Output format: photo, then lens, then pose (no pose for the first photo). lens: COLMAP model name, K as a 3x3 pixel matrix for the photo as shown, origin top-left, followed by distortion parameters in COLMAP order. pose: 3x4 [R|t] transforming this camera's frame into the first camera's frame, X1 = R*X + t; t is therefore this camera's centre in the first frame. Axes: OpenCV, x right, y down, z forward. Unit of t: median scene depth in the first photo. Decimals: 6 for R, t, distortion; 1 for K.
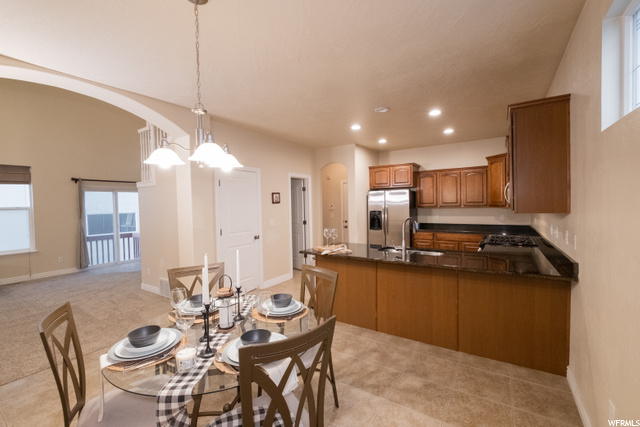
lens RADIAL K [[276.5, 0, 317.0], [0, 276.5, 211.7], [0, 0, 1]] dist [0.003013, -0.000337]
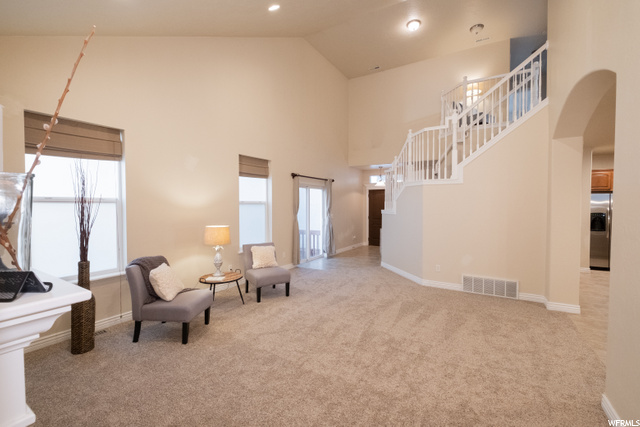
lens RADIAL K [[276.5, 0, 325.4], [0, 276.5, 215.2], [0, 0, 1]] dist [0.003013, -0.000337]
pose [[0.999445, 0.020057, 0.026581, -0.813103], [-0.020240, 0.999773, 0.006641, 0.020307], [-0.026441, -0.007176, 0.999625, 0.006380]]
